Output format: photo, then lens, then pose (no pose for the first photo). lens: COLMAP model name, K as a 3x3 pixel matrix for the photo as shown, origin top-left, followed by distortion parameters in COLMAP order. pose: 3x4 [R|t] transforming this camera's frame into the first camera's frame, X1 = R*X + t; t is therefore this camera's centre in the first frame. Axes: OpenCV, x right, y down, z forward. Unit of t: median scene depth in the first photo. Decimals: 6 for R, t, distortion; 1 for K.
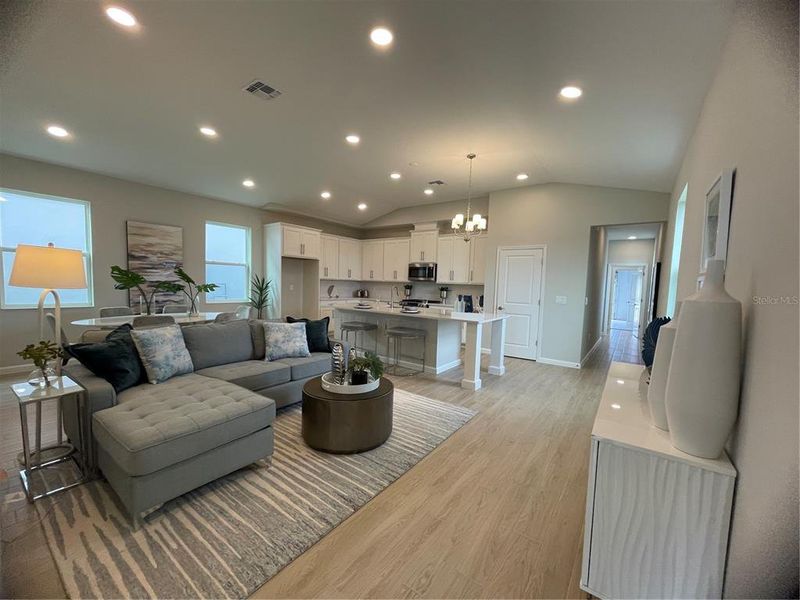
lens RADIAL K [[322.8, 0, 399.7], [0, 322.8, 305.6], [0, 0, 1]] dist [-0.001614, -0.000182]
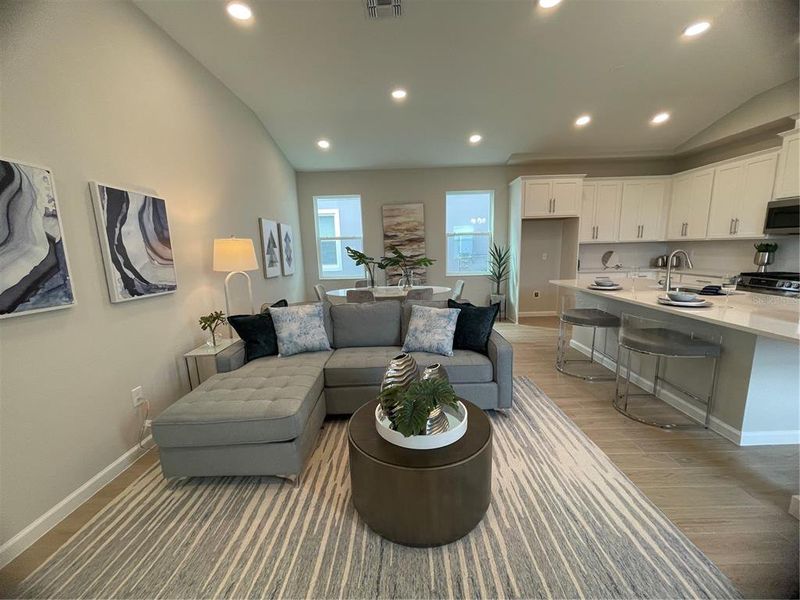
lens RADIAL K [[322.8, 0, 401.2], [0, 322.8, 304.3], [0, 0, 1]] dist [-0.001614, -0.000182]
pose [[0.585695, 0.088373, -0.805700, 0.151837], [-0.007310, 0.994574, 0.103776, -0.023241], [0.810499, -0.054892, 0.583163, 0.298859]]
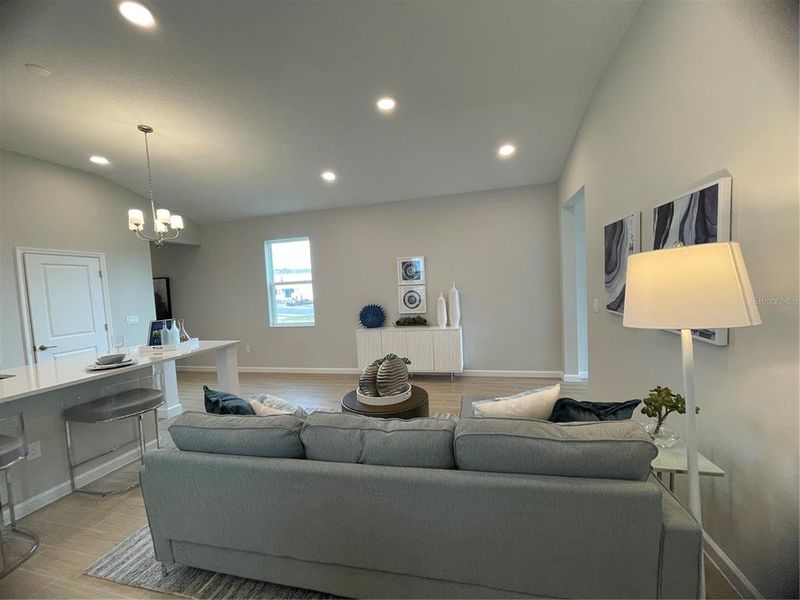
lens RADIAL K [[322.8, 0, 401.6], [0, 322.8, 305.5], [0, 0, 1]] dist [-0.001614, -0.000182]
pose [[-0.378947, -0.068645, 0.922869, -0.541695], [0.103103, 0.987905, 0.115818, -0.077026], [-0.919657, 0.139040, -0.367286, 0.627233]]
